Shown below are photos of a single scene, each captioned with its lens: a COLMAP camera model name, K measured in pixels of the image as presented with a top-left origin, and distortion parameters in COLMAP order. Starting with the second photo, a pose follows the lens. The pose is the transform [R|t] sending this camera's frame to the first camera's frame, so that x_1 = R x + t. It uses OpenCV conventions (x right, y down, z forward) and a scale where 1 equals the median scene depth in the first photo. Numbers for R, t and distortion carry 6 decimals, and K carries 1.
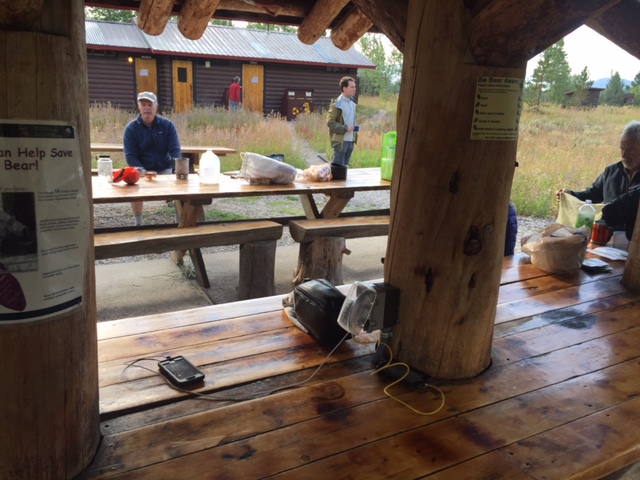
lens RADIAL K [[548.7, 0, 319.0], [0, 548.7, 239.9], [0, 0, 1]] dist [0.075055, -0.107023]
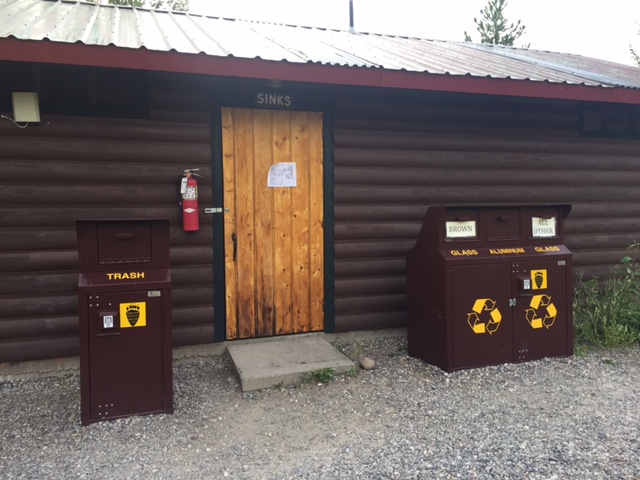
lens RADIAL K [[548.7, 0, 319.9], [0, 548.7, 238.9], [0, 0, 1]] dist [0.075055, -0.107023]
pose [[0.983956, -0.038943, -0.174111, -0.064700], [0.001924, 0.978147, -0.207907, -0.219444], [0.178403, 0.204236, 0.962528, 0.795382]]
